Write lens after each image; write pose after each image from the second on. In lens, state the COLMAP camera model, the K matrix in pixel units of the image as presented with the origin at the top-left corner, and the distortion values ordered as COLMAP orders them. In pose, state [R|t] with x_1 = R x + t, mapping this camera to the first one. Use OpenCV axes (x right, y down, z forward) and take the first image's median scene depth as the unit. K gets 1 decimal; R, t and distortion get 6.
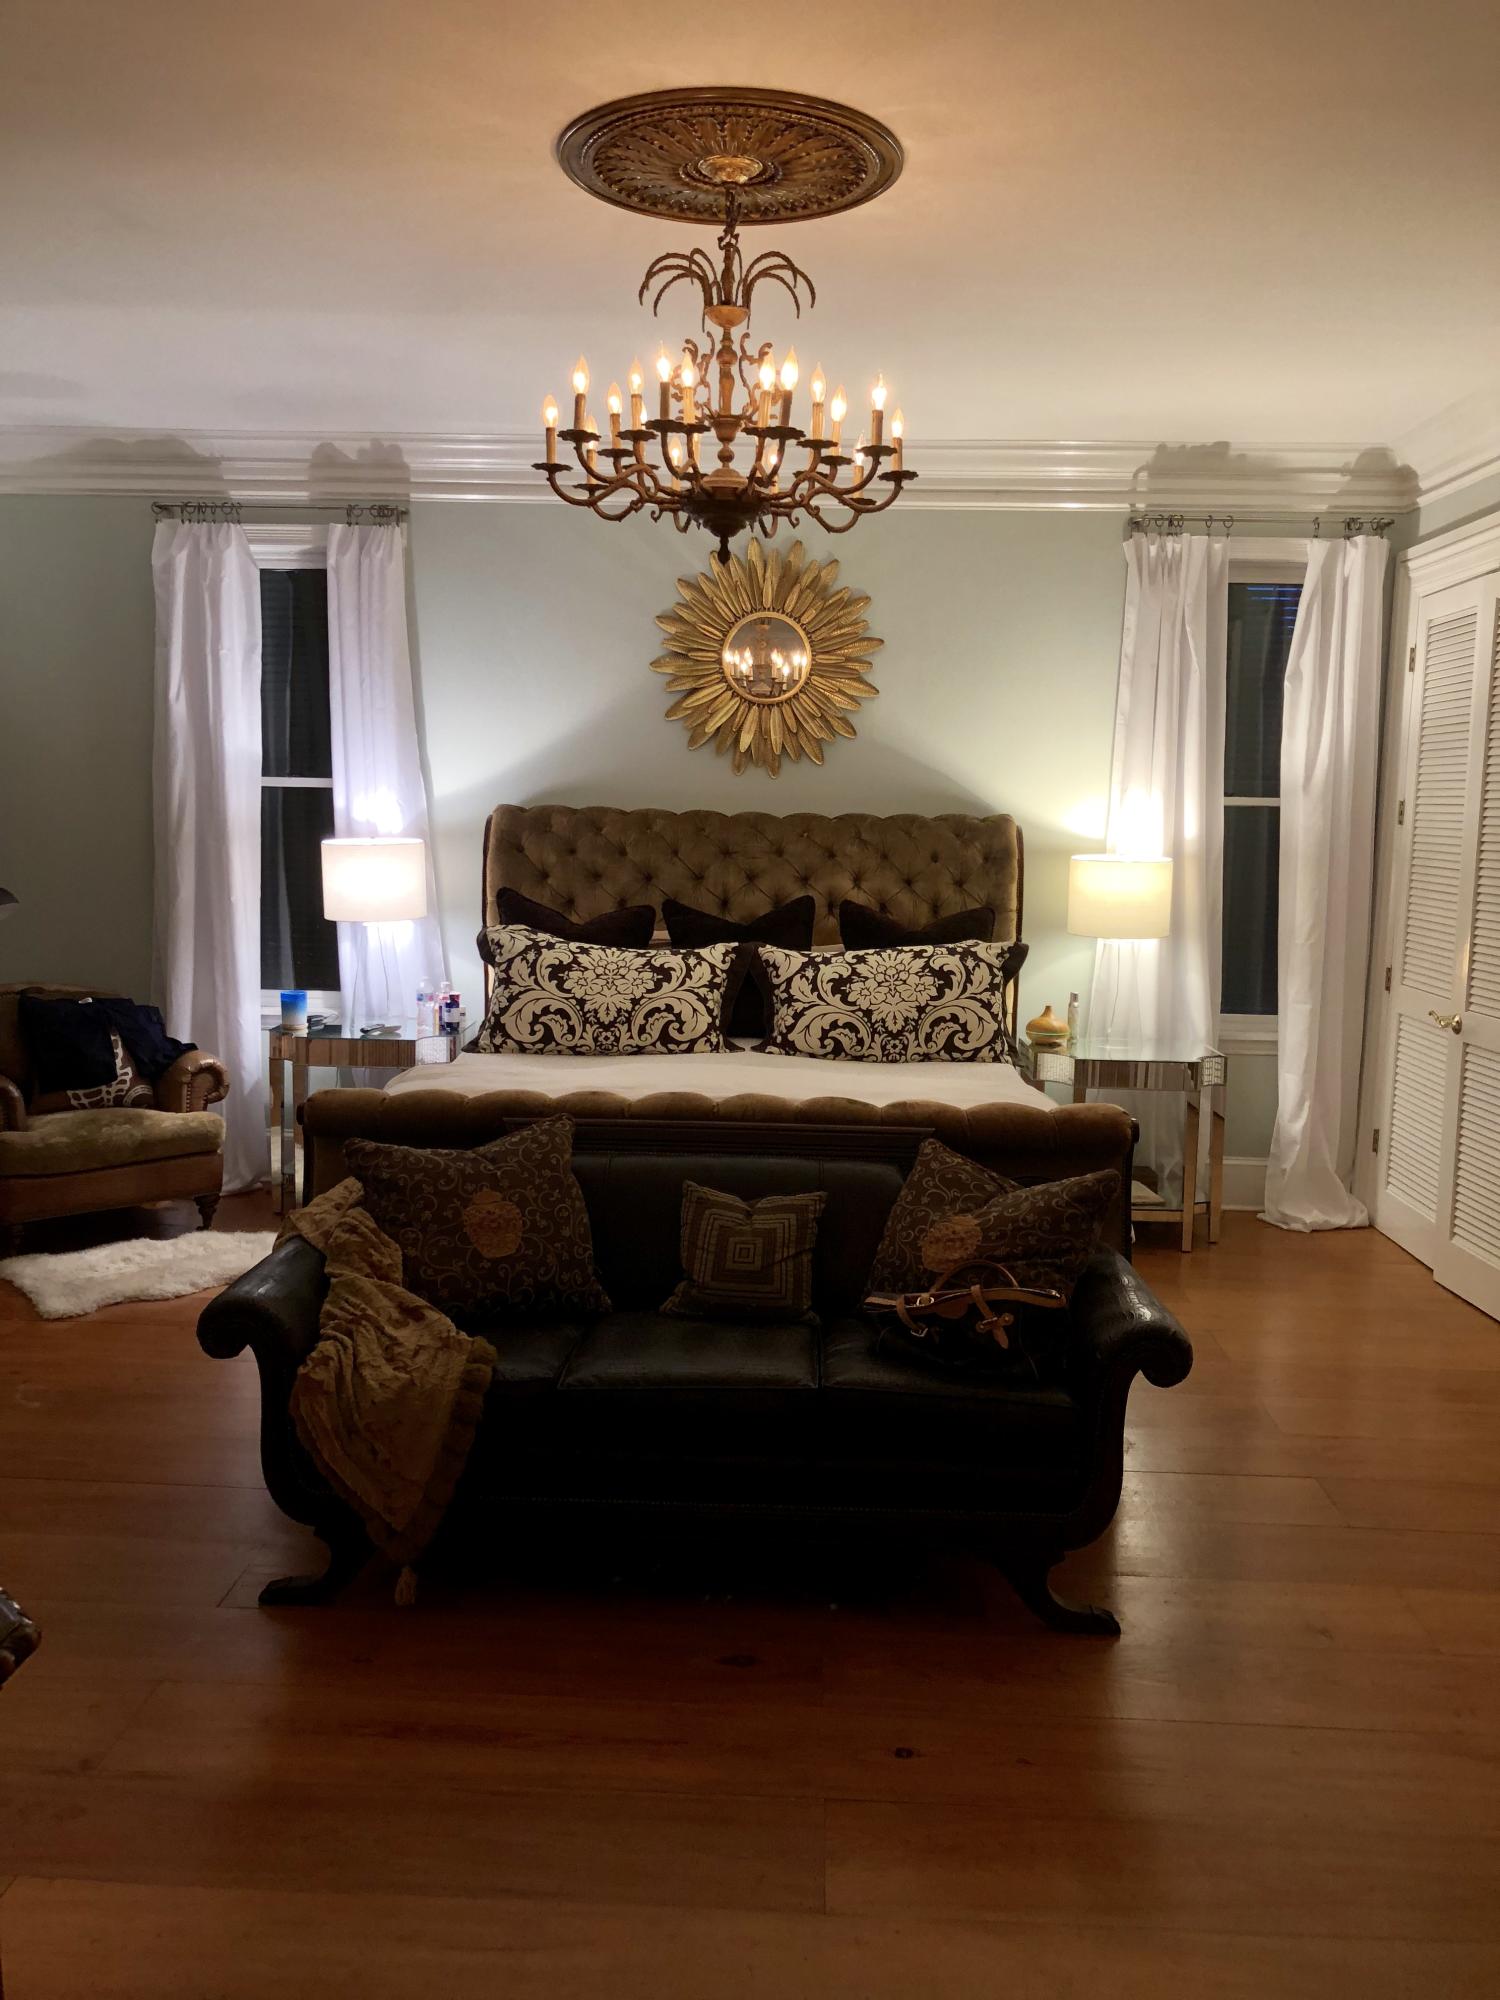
lens RADIAL K [[1638.0, 0, 751.4], [0, 1638.0, 1008.0], [0, 0, 1]] dist [0.005964, -0.007156]
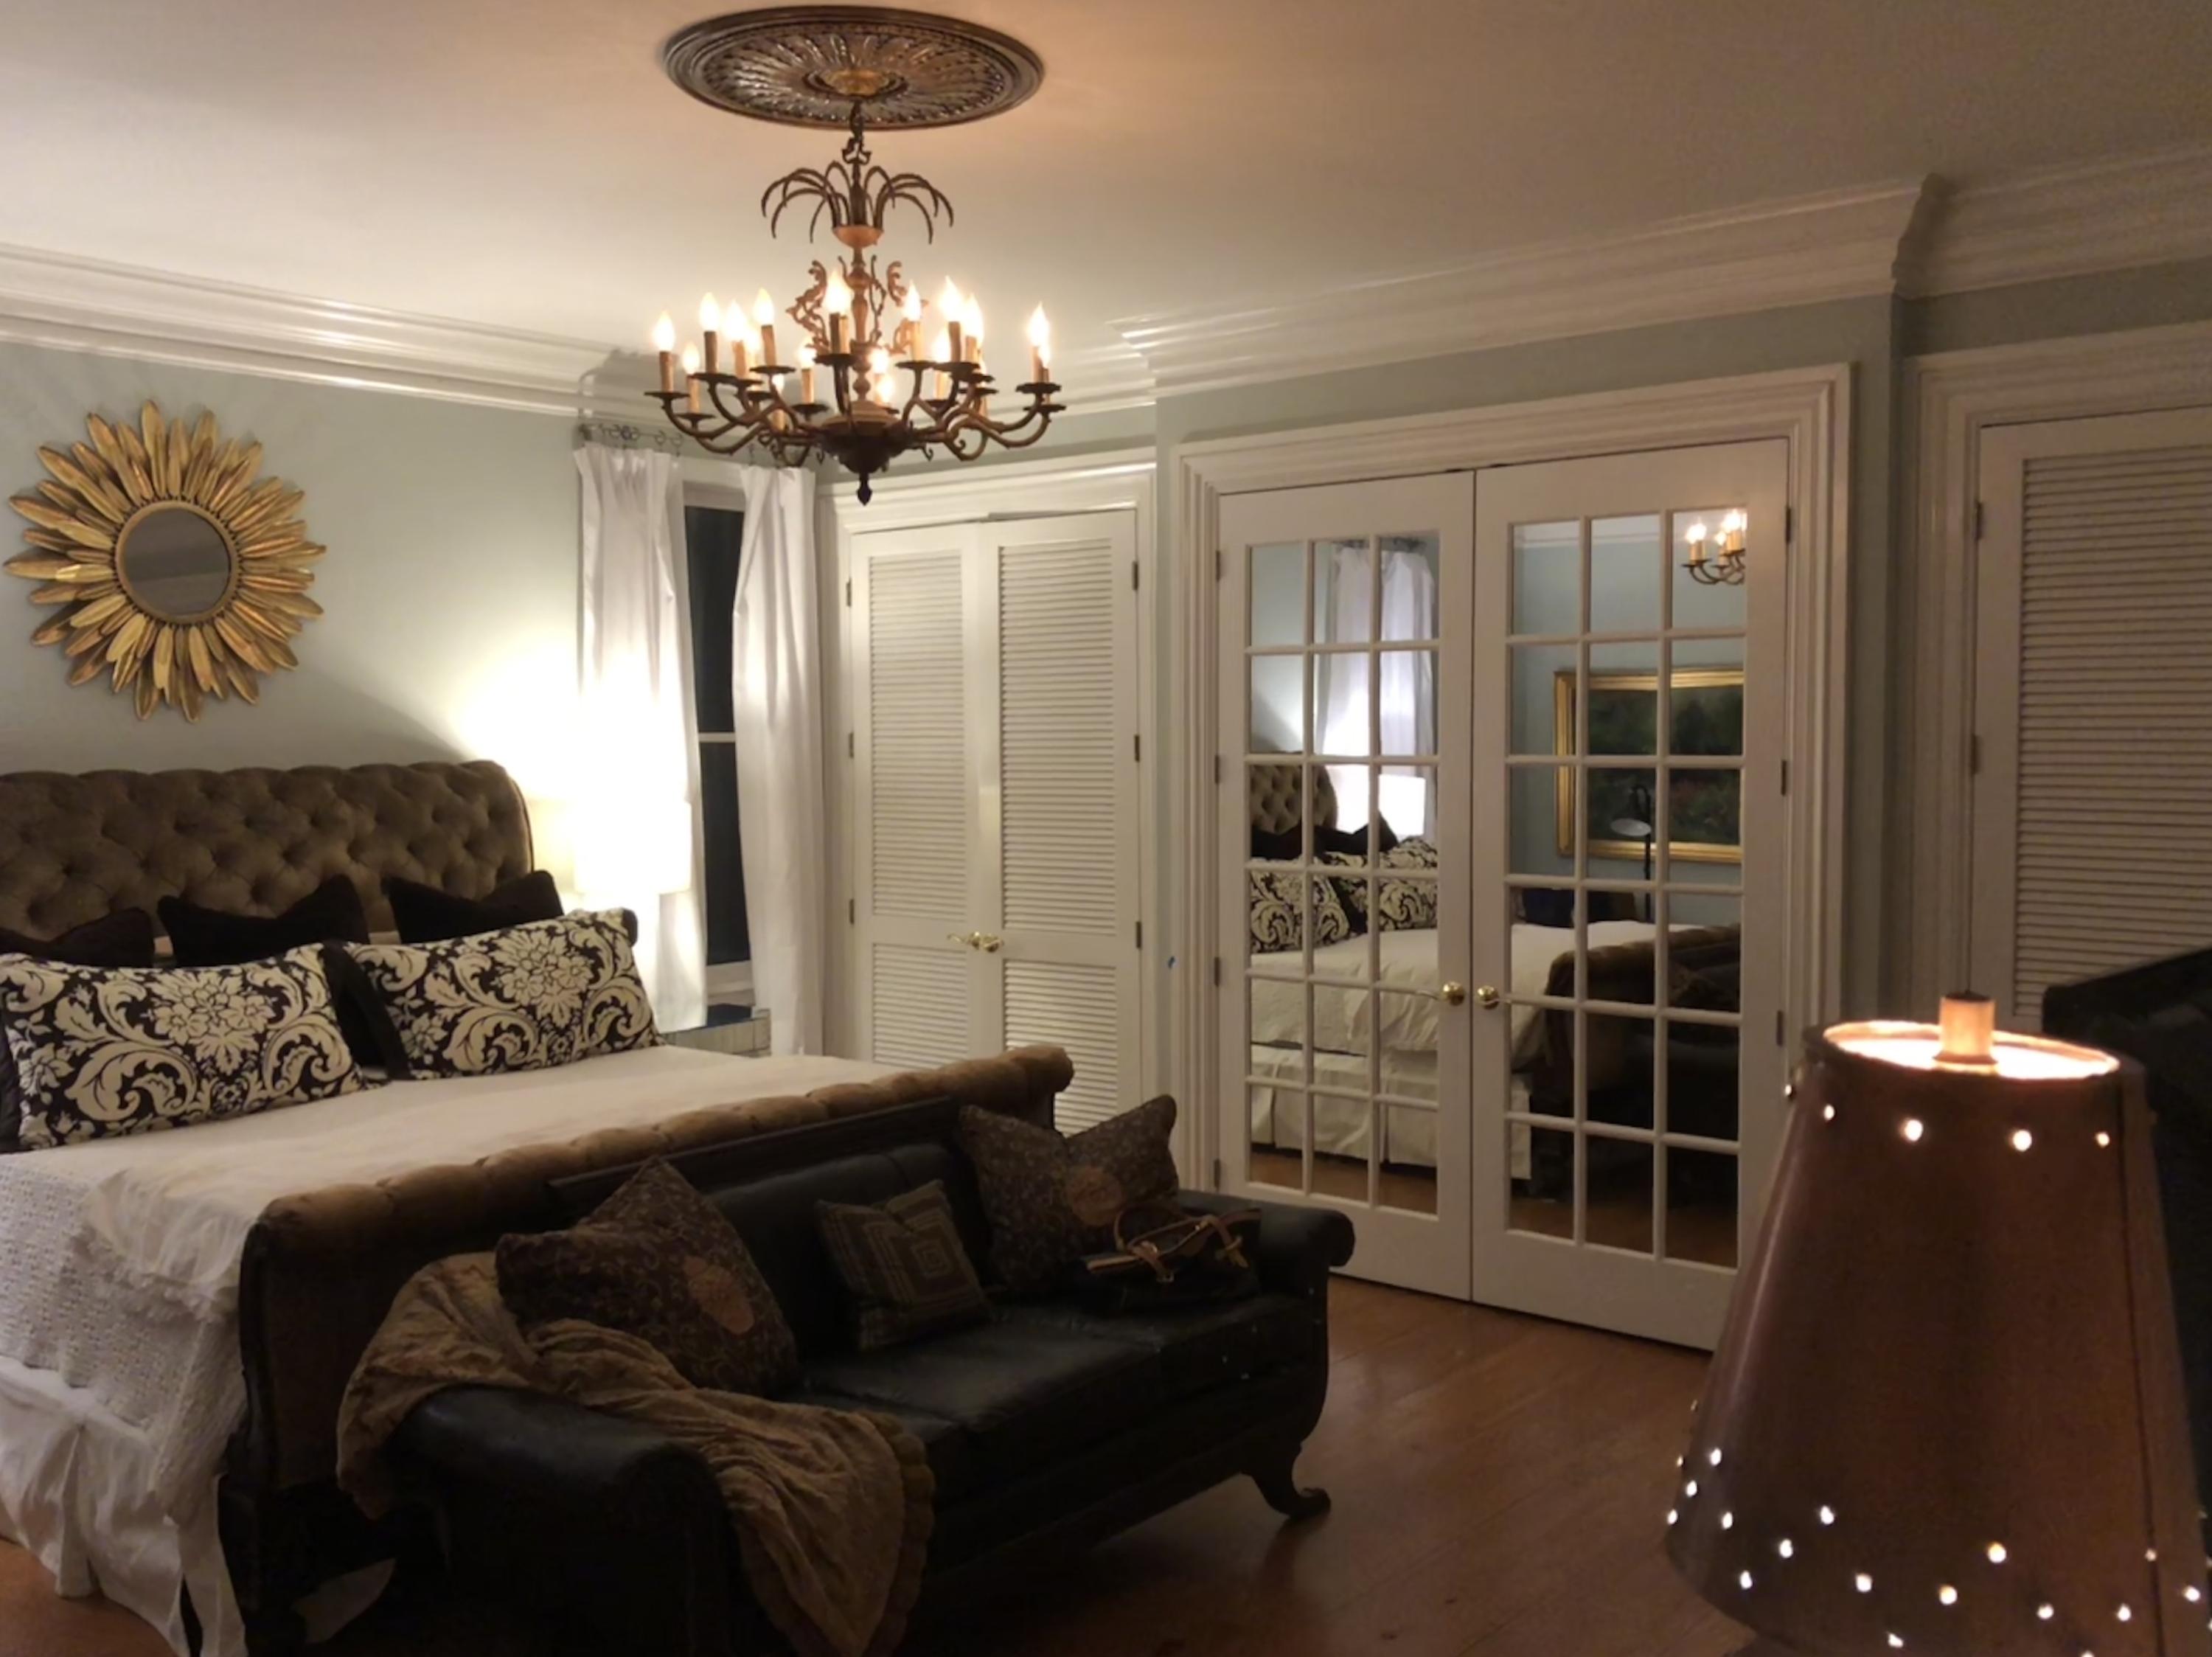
lens RADIAL K [[1990.3, 0, 1107.4], [0, 1990.3, 819.4], [0, 0, 1]] dist [-0.008777, -0.026081]
pose [[0.599326, -0.060405, 0.798222, -0.533277], [0.123705, 0.992159, -0.017800, -0.037009], [-0.790889, 0.109412, 0.602100, 0.170630]]
